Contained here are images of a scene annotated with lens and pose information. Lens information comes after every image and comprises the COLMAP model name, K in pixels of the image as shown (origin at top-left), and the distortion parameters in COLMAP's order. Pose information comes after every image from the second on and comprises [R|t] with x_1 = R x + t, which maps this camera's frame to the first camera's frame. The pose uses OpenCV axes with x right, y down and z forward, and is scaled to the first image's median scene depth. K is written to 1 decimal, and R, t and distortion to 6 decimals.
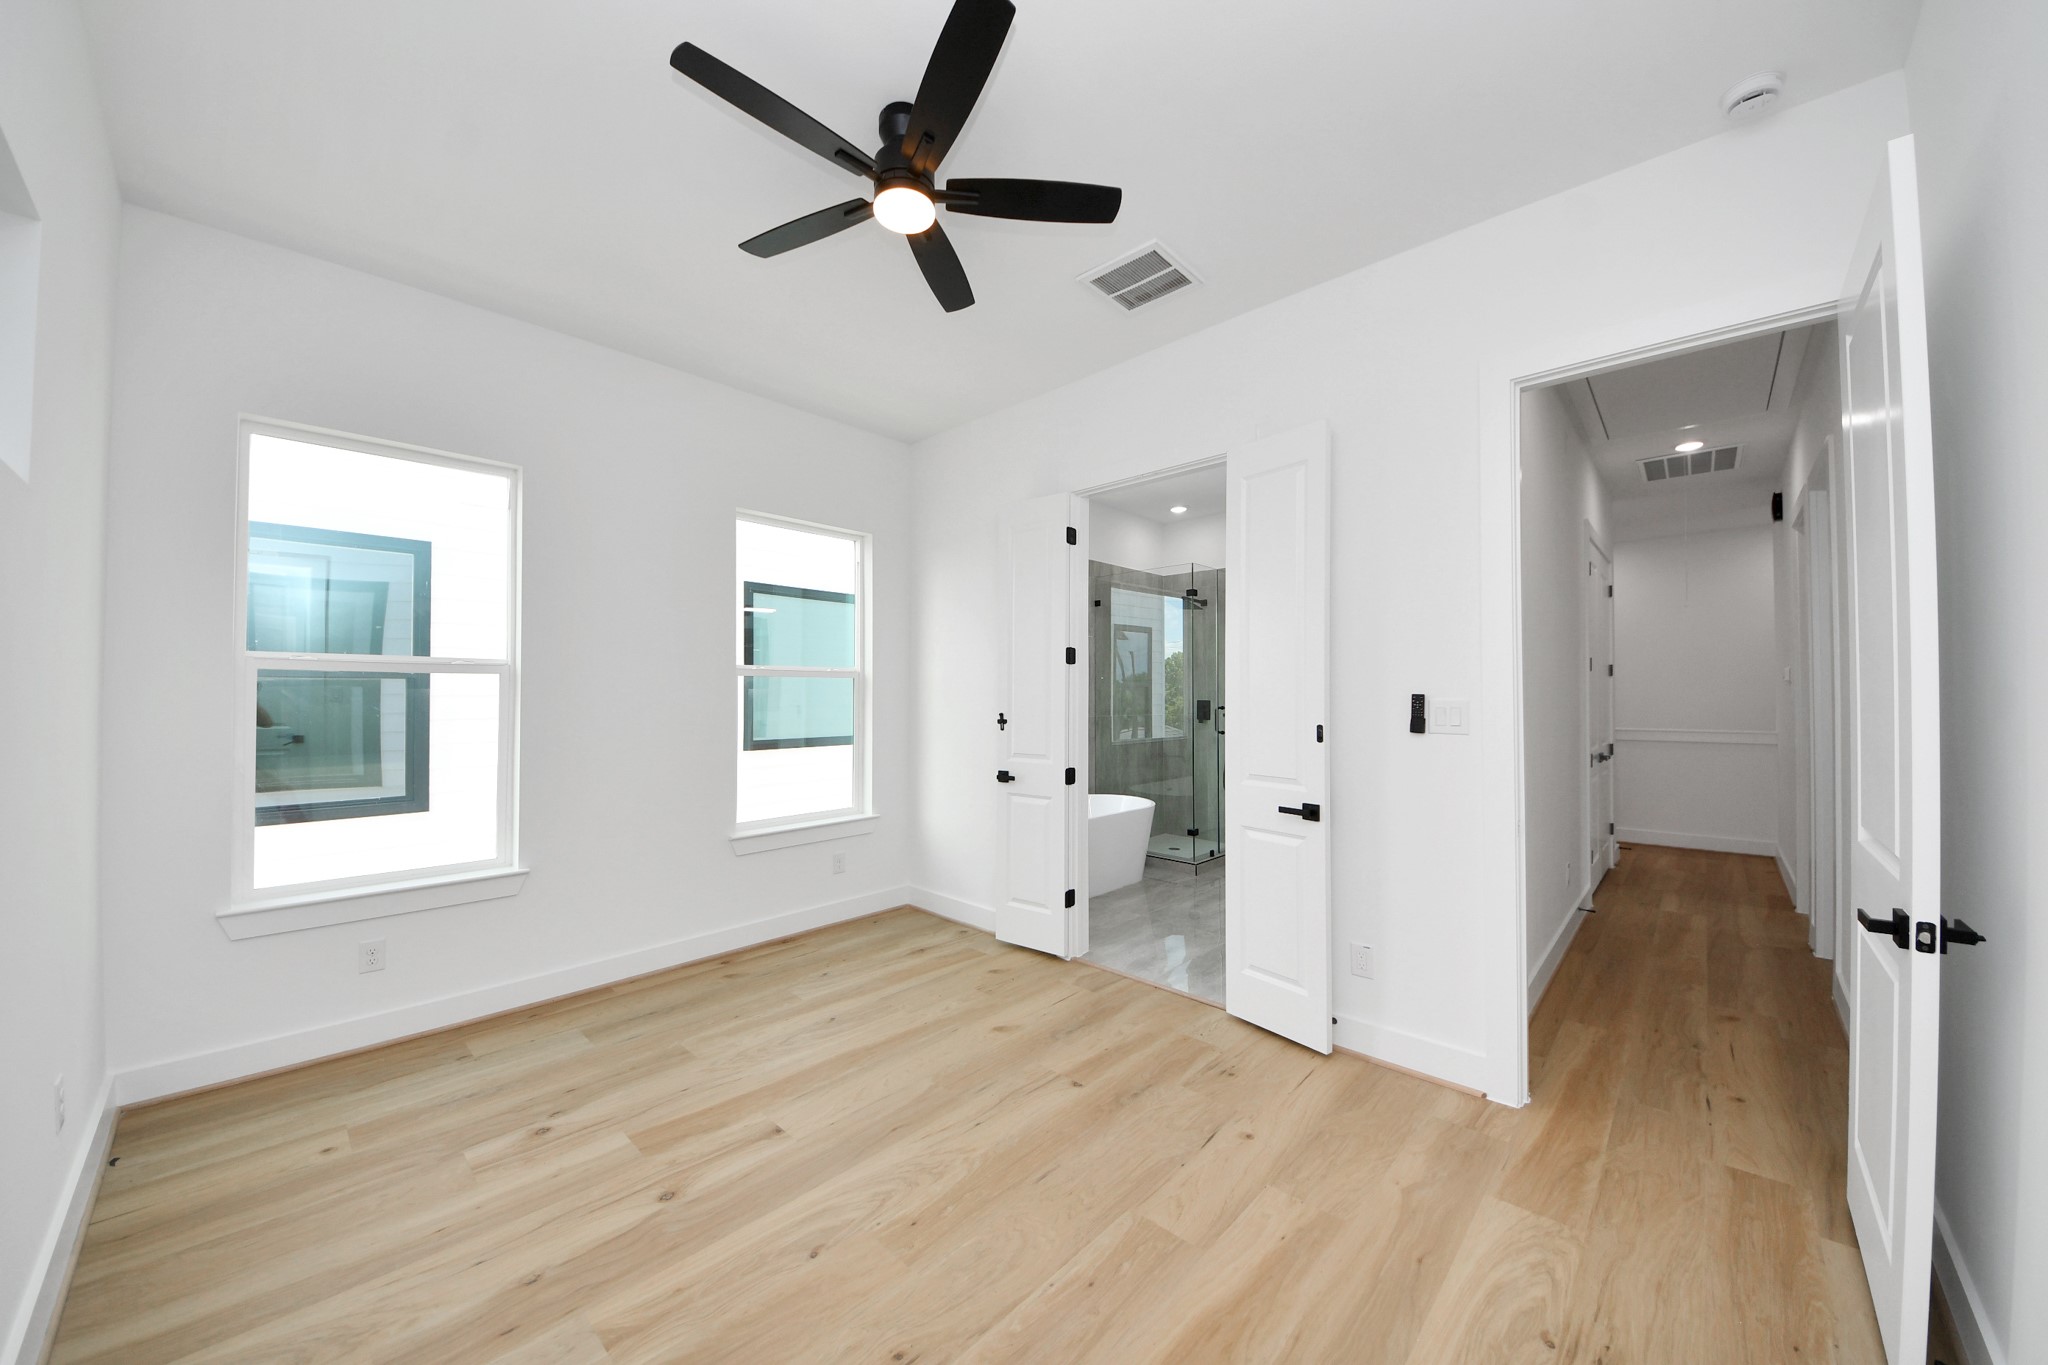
lens RADIAL K [[721.0, 0, 1013.6], [0, 721.0, 681.1], [0, 0, 1]] dist [0.025261, -0.017412]
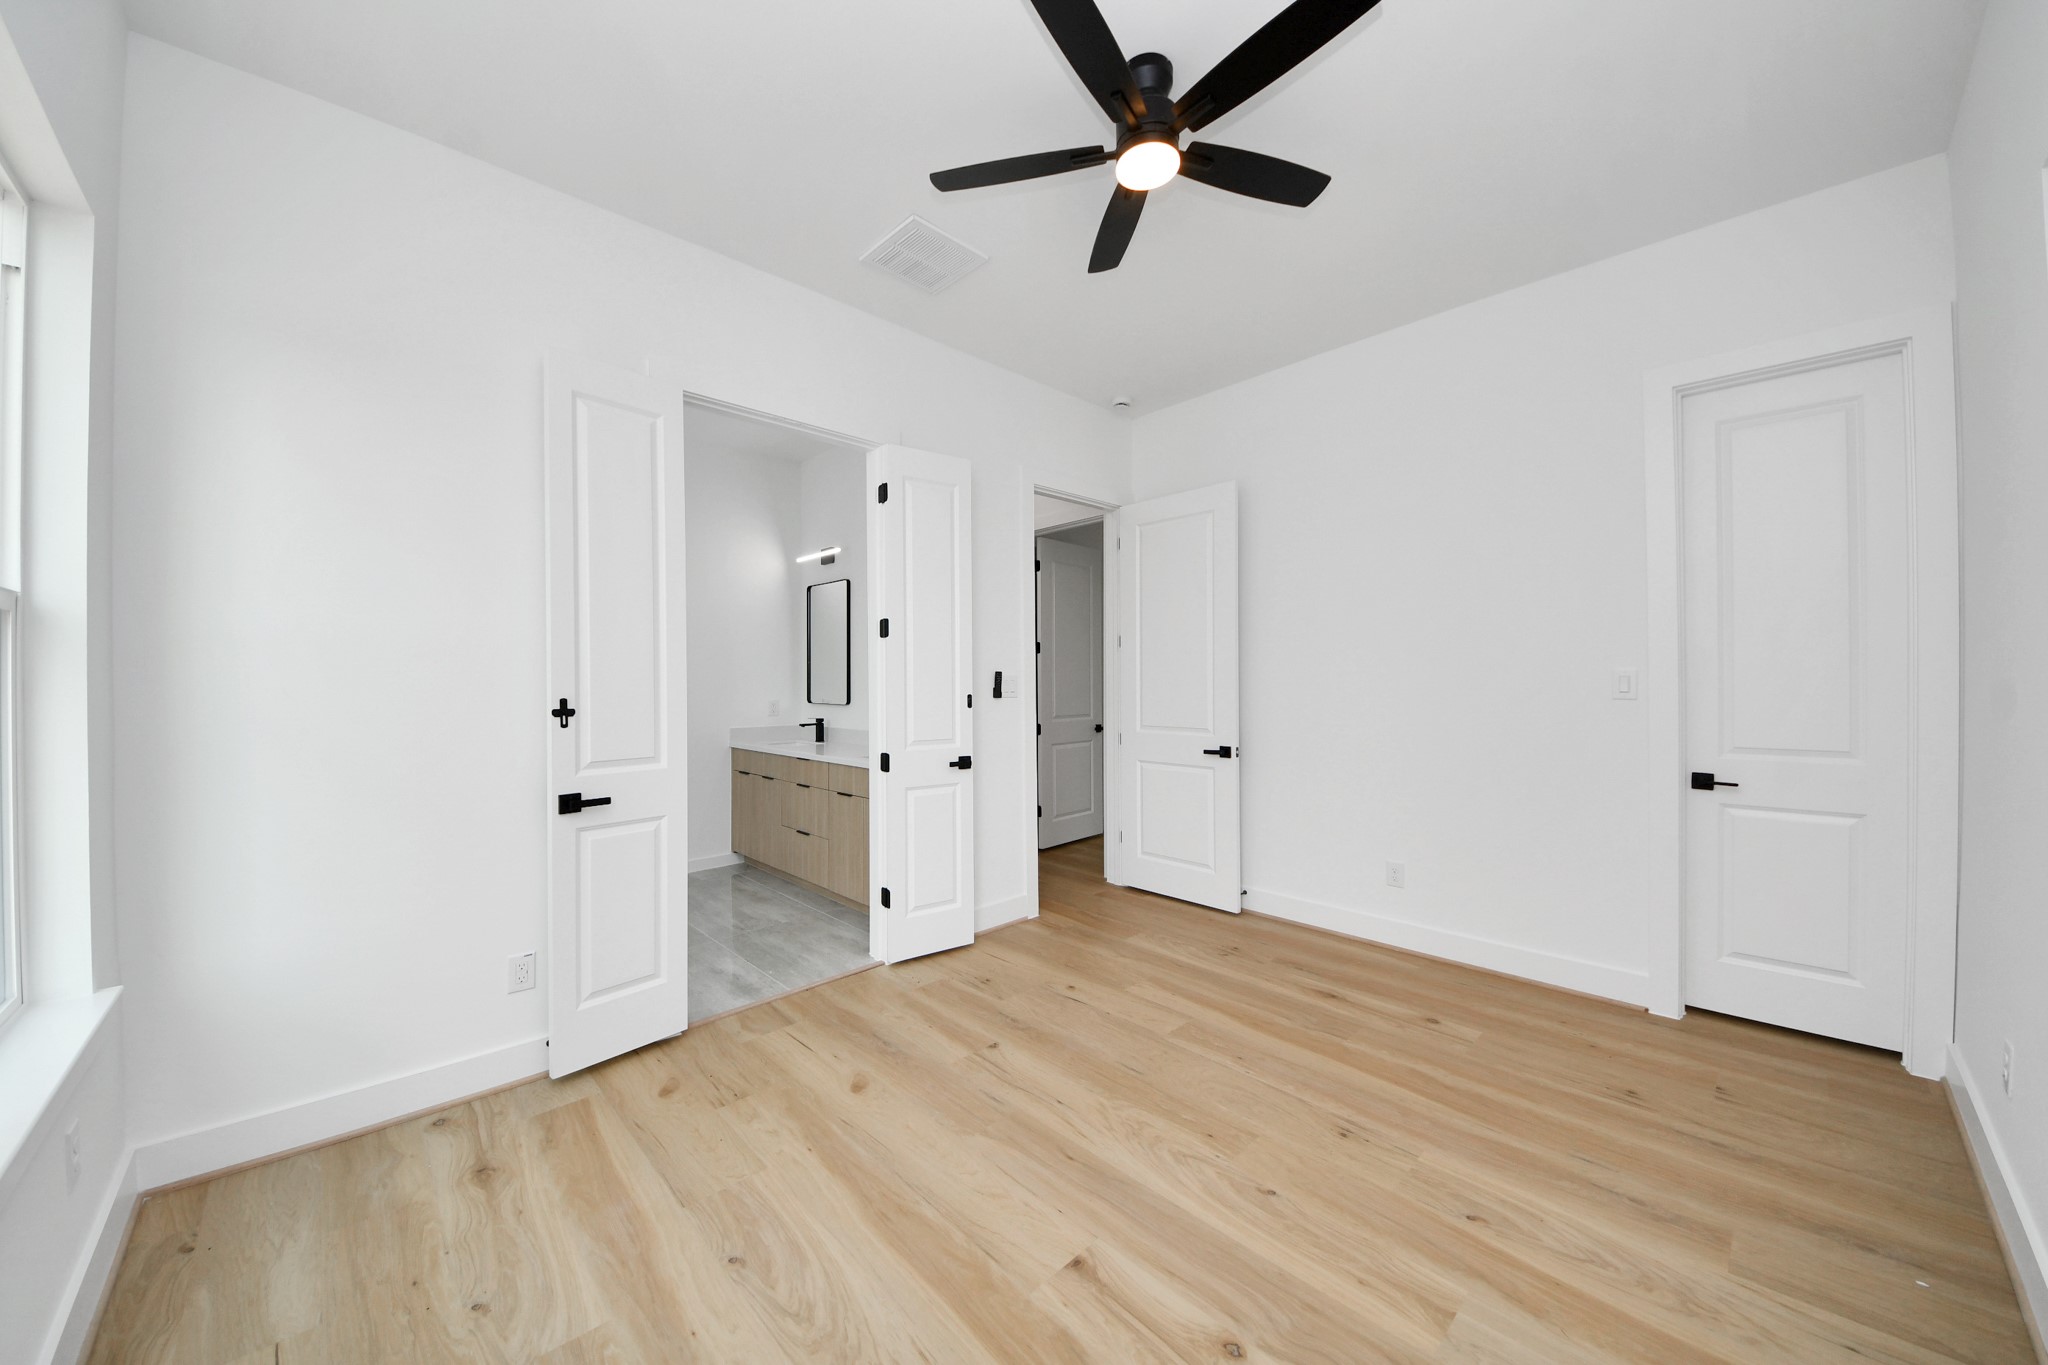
lens RADIAL K [[721.0, 0, 1013.6], [0, 721.0, 681.1], [0, 0, 1]] dist [0.025261, -0.017412]
pose [[0.055958, -0.003892, 0.998426, -0.963490], [-0.012539, 0.999911, 0.004601, 0.033969], [-0.998354, -0.012777, 0.055904, 0.947785]]
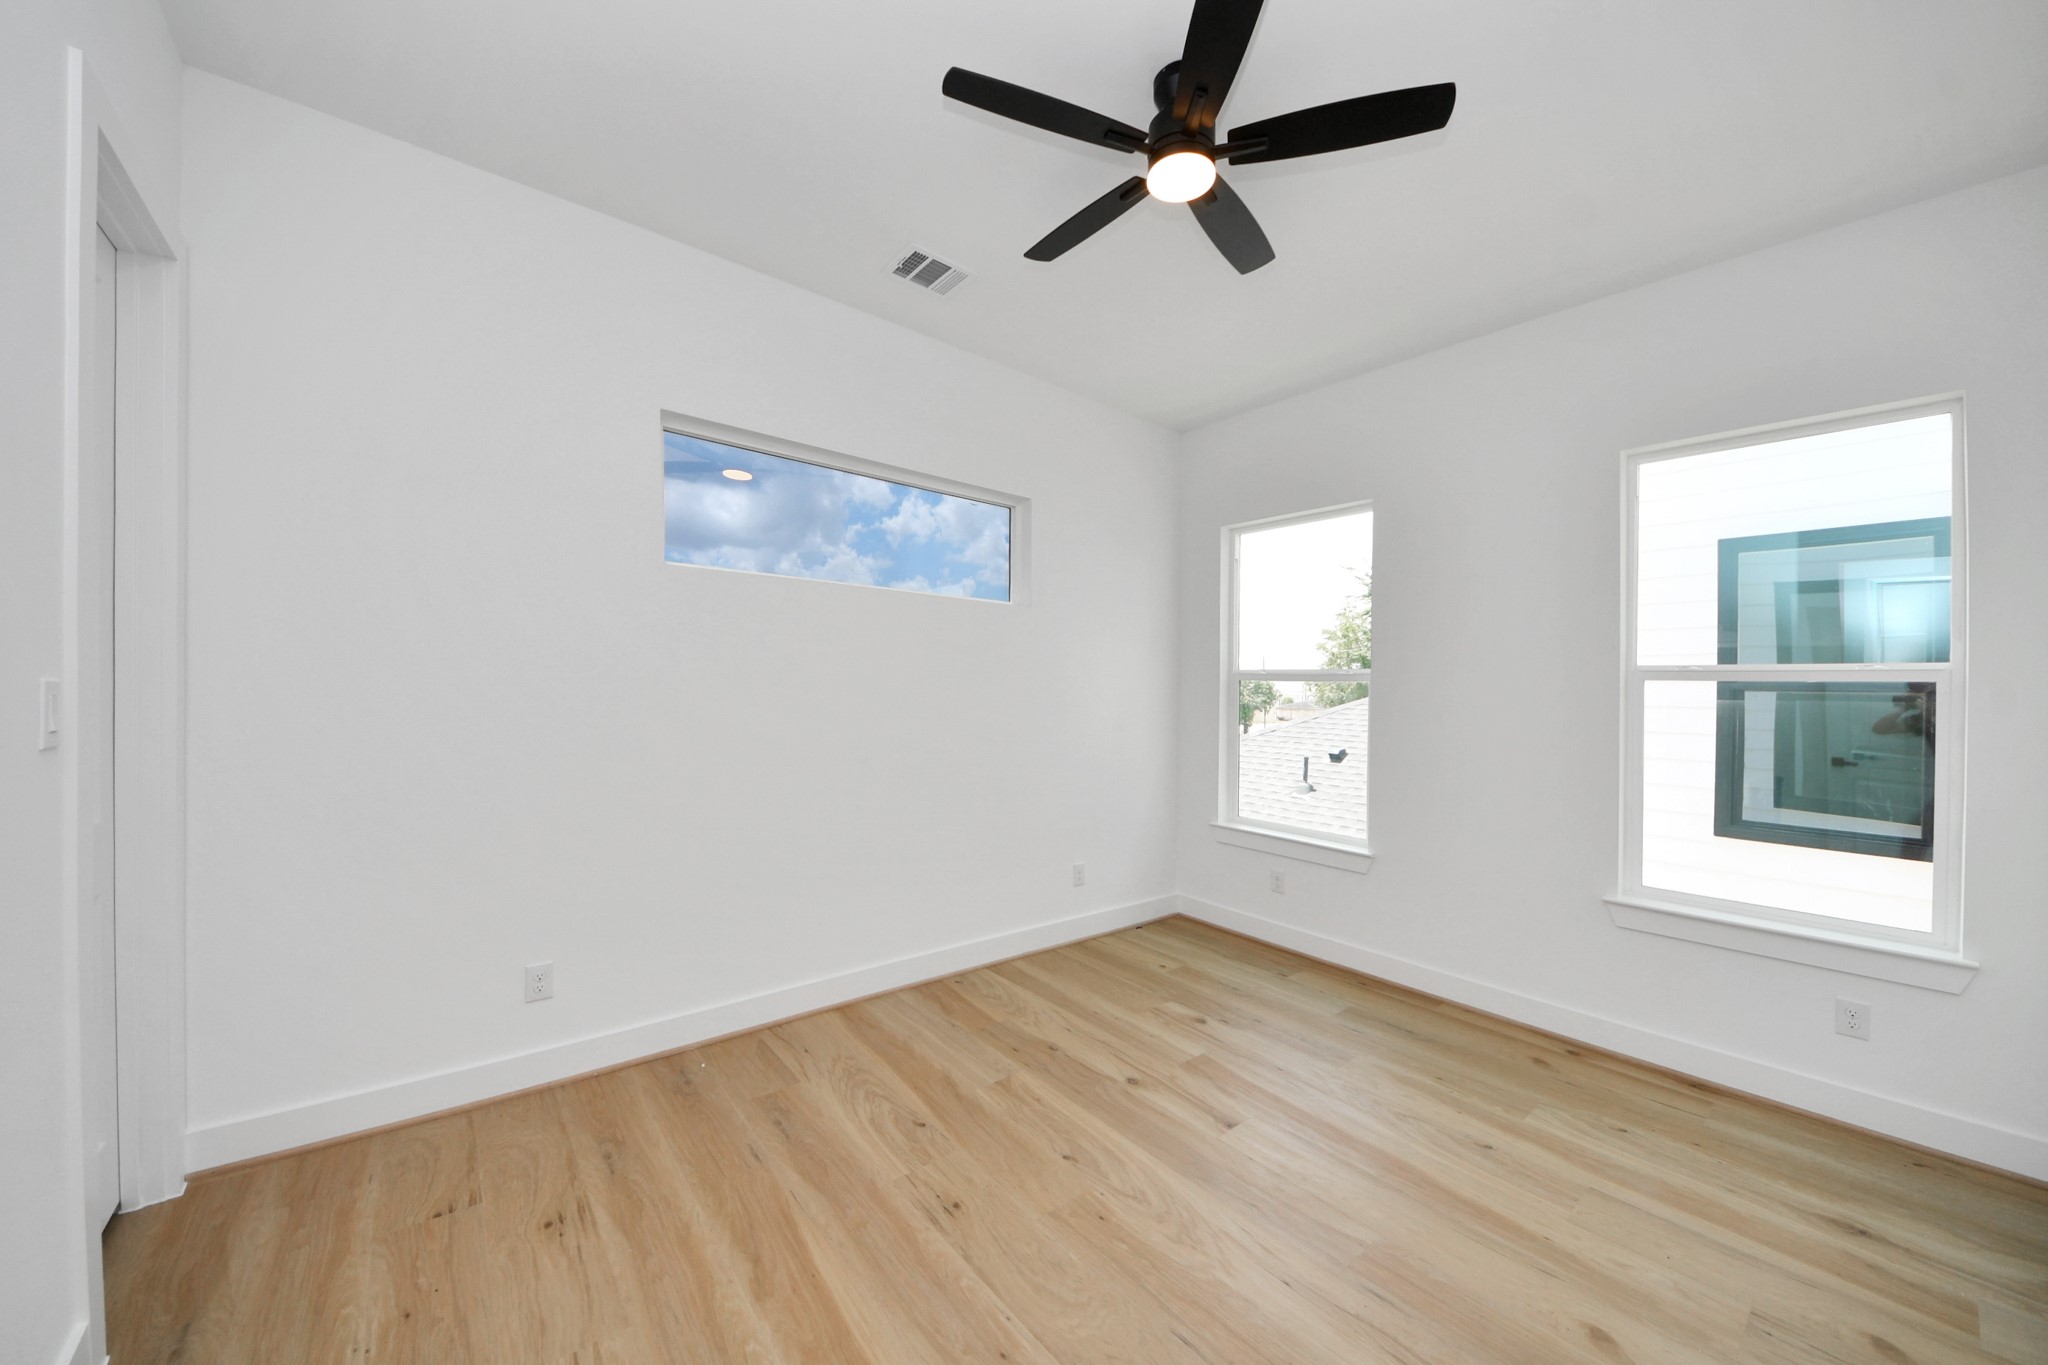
lens RADIAL K [[730.1, 0, 1022.7], [0, 730.1, 671.0], [0, 0, 1]] dist [0.018927, -0.015016]
pose [[-0.121136, -0.025996, -0.992295, 0.690796], [-0.009241, 0.999643, -0.025060, 0.008910], [0.992593, 0.006134, -0.121333, 0.766730]]
